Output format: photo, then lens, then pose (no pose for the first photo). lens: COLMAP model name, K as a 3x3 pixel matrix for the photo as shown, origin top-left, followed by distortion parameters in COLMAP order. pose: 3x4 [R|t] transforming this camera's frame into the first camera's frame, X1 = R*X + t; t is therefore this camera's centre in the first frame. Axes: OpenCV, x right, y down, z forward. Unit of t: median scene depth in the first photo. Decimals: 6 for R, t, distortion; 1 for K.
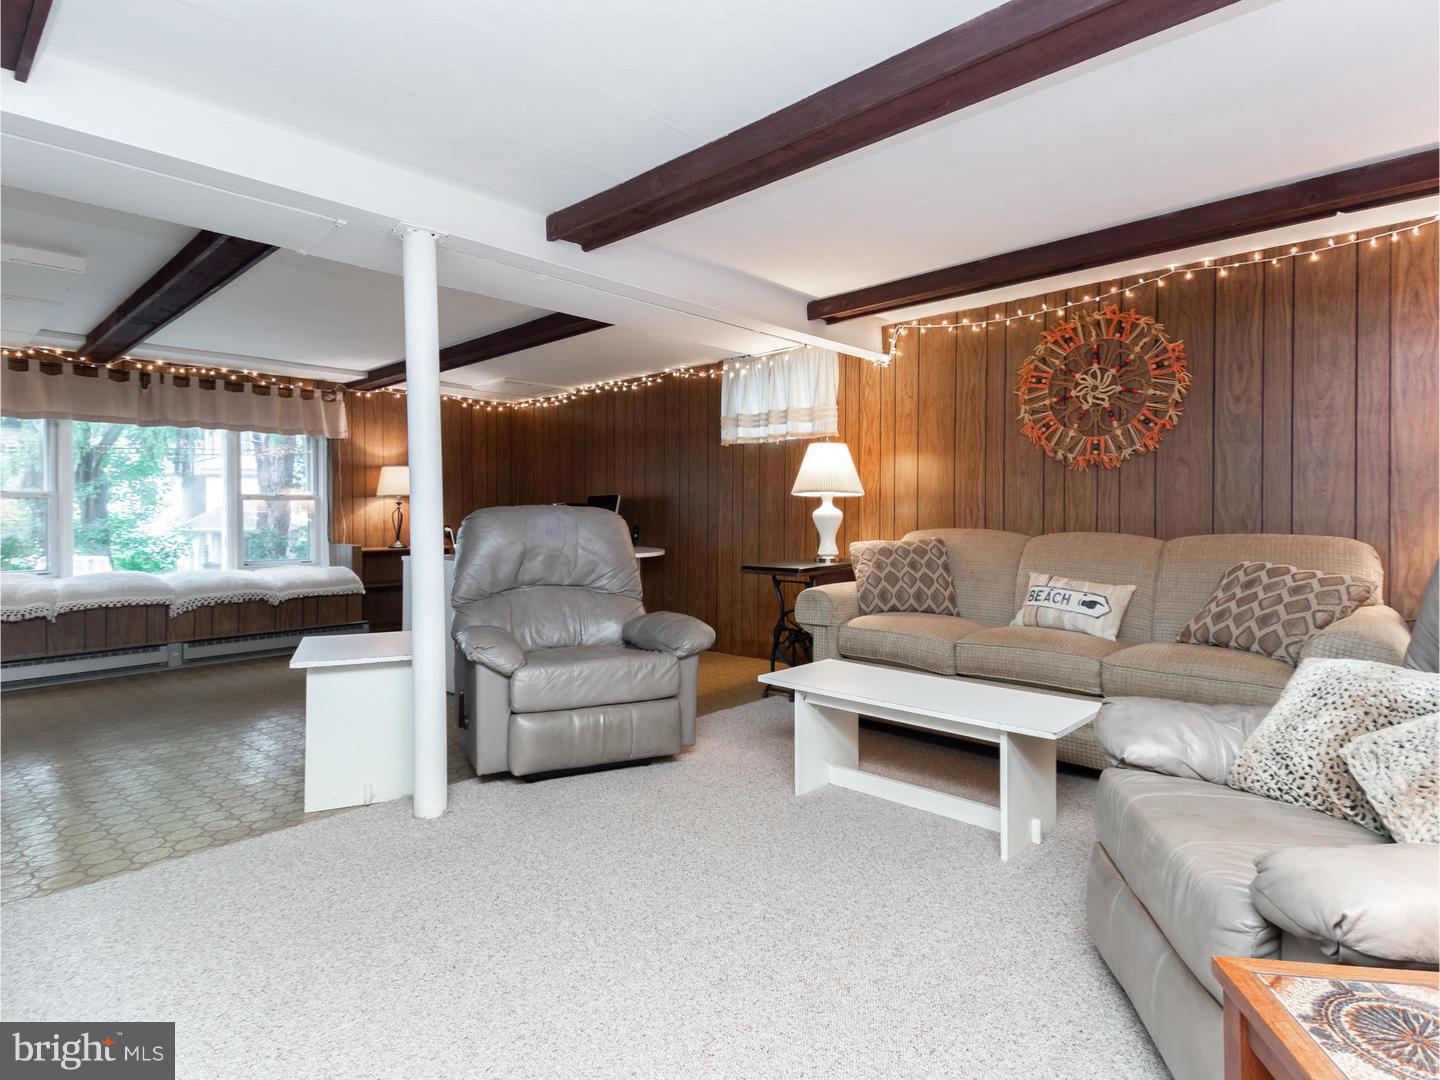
lens RADIAL K [[775.7, 0, 731.9], [0, 775.7, 524.5], [0, 0, 1]] dist [0.005630, 0.000075]
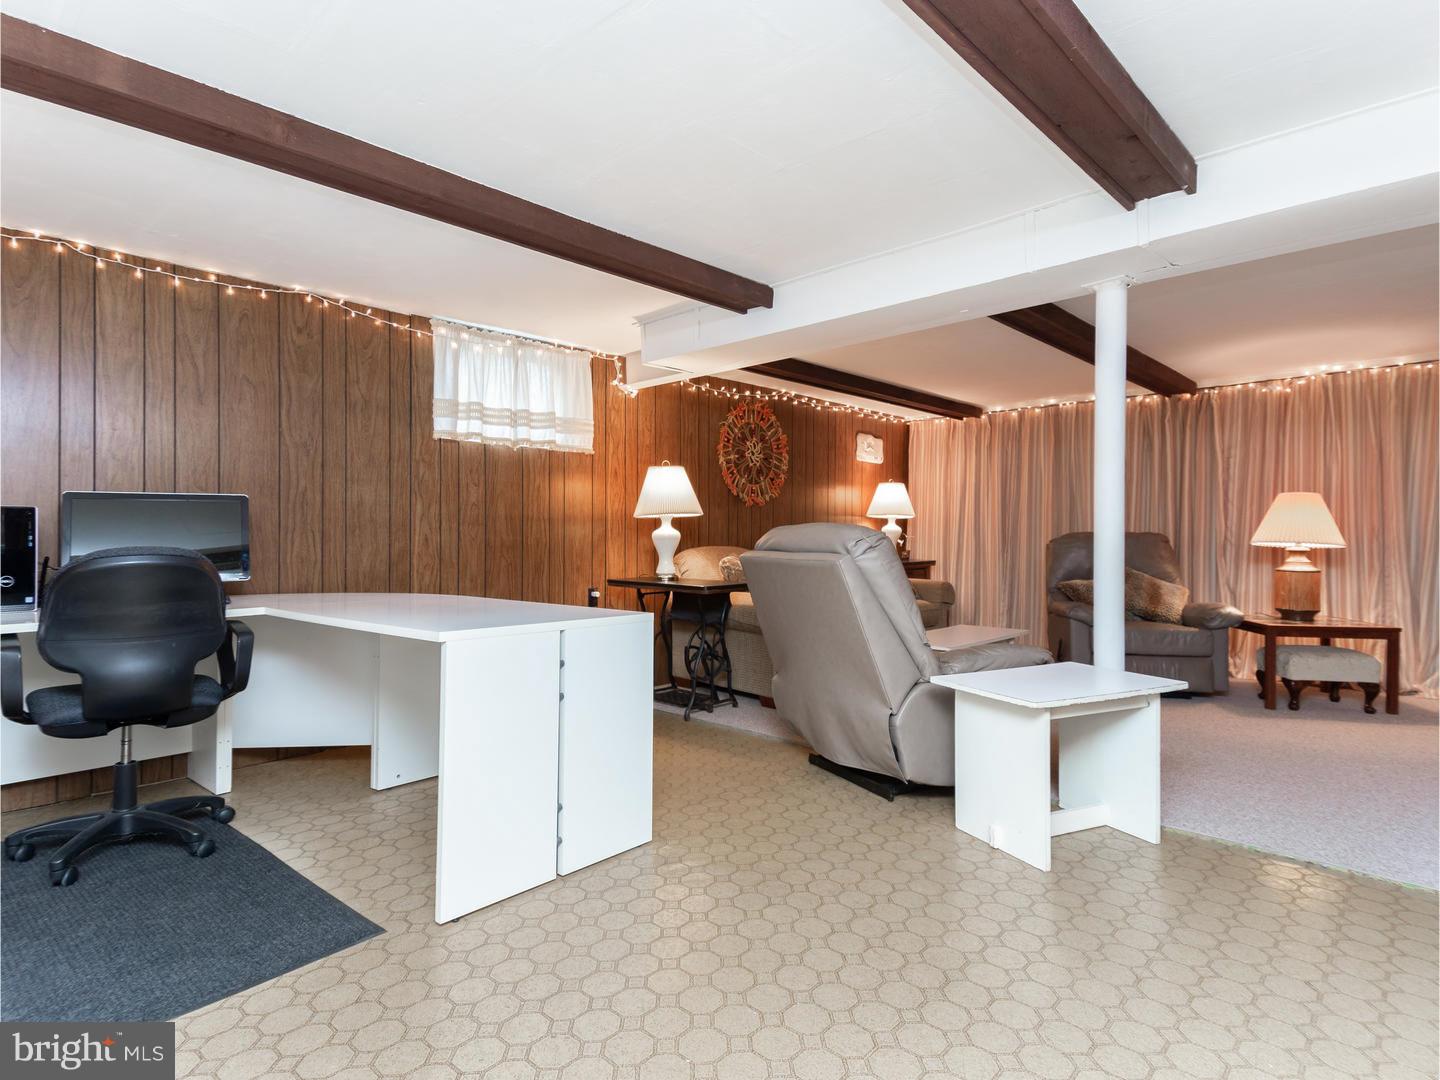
lens RADIAL K [[775.7, 0, 732.1], [0, 775.7, 544.1], [0, 0, 1]] dist [0.005630, 0.000075]
pose [[-0.023342, -0.011904, 0.999657, -0.890337], [0.010032, 0.999876, 0.012141, -0.012057], [-0.999677, 0.010312, -0.023220, 0.896960]]
